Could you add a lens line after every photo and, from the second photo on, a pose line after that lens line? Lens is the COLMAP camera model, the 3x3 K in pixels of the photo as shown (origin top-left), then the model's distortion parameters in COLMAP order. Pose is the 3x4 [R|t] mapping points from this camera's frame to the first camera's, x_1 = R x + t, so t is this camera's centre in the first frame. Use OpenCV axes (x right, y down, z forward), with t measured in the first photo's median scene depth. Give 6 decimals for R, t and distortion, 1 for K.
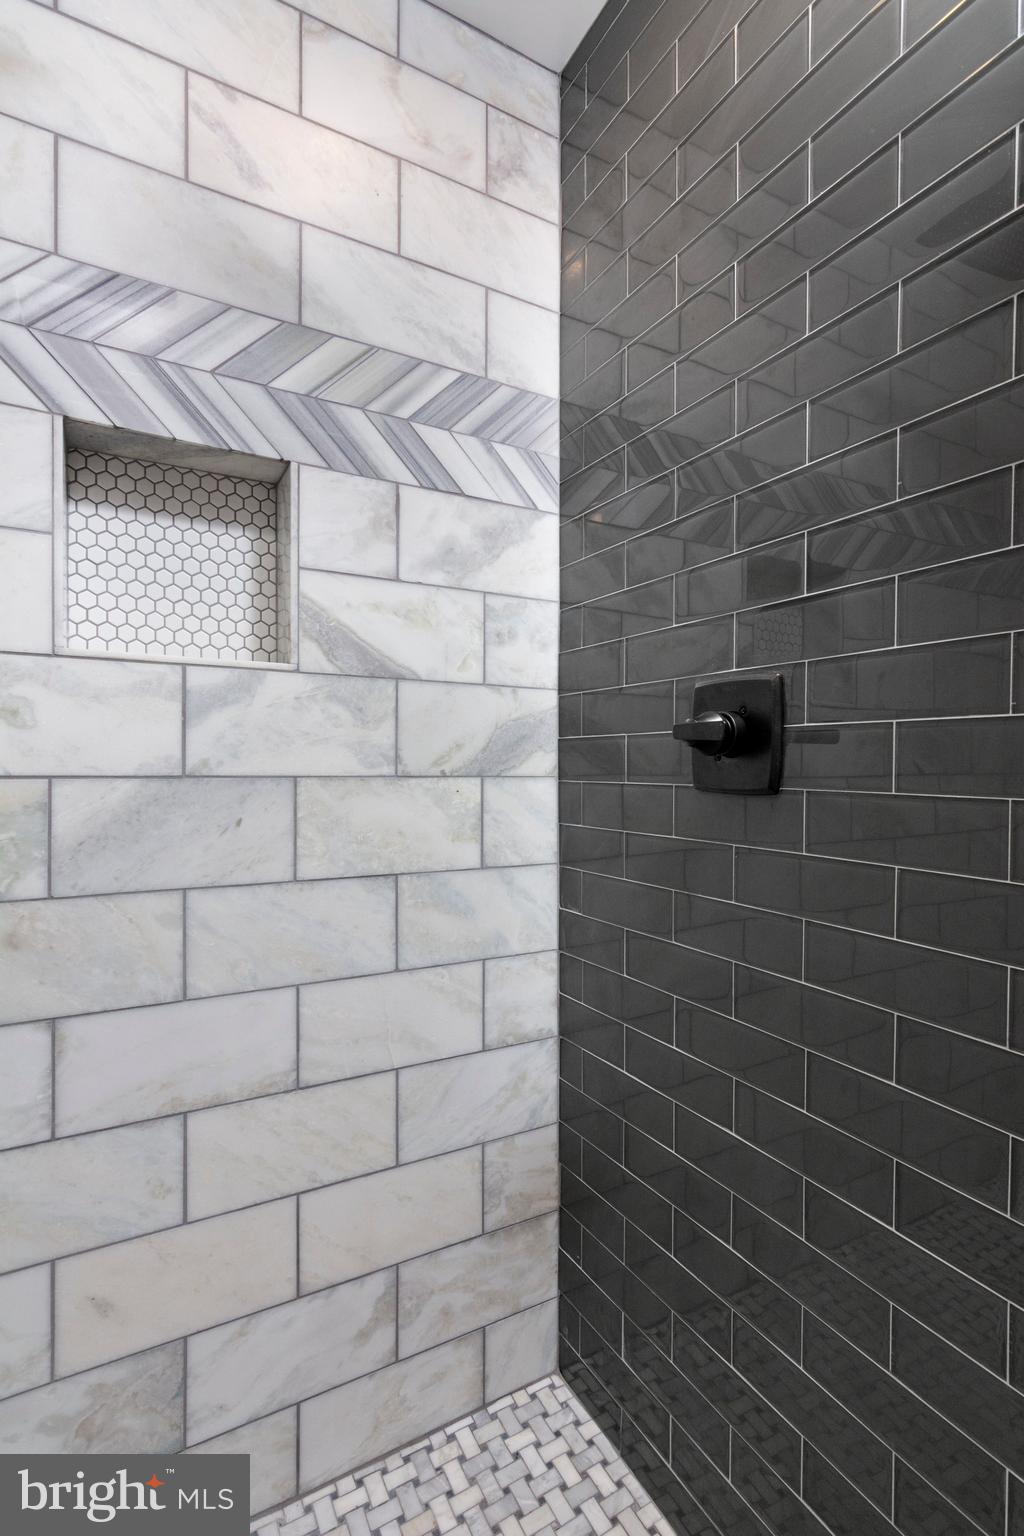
lens RADIAL K [[728.7, 0, 511.2], [0, 728.7, 767.8], [0, 0, 1]] dist [0.002631, 0.000688]
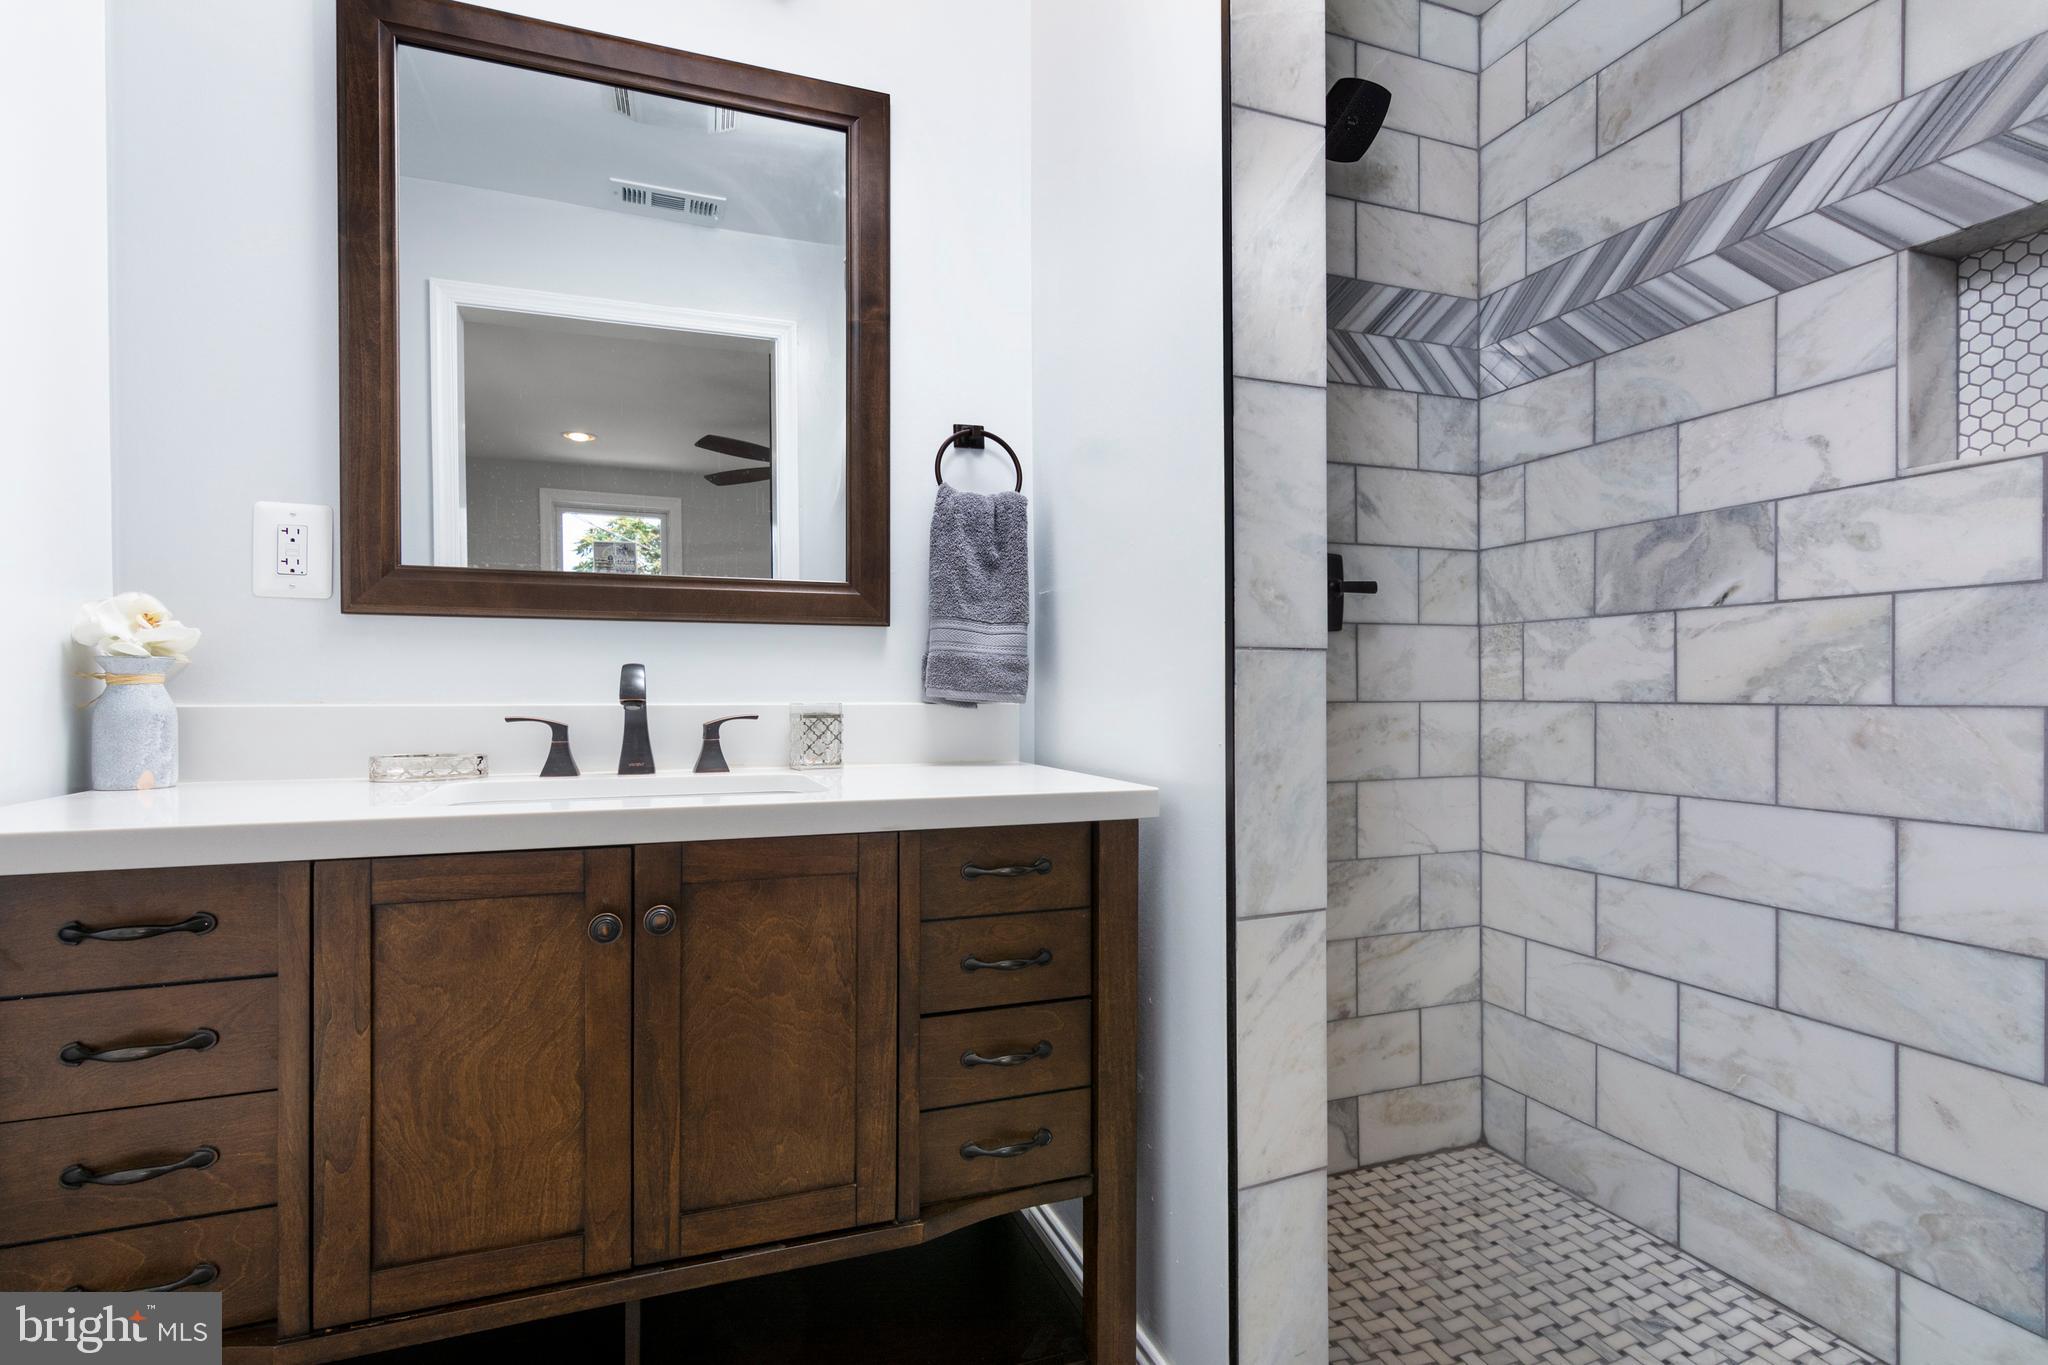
lens RADIAL K [[971.6, 0, 1020.7], [0, 971.6, 688.9], [0, 0, 1]] dist [0.002631, 0.000688]
pose [[-0.146437, -0.003406, -0.989214, 0.961771], [-0.000216, 0.999994, -0.003412, 0.157961], [0.989220, -0.000286, -0.146437, -0.060500]]
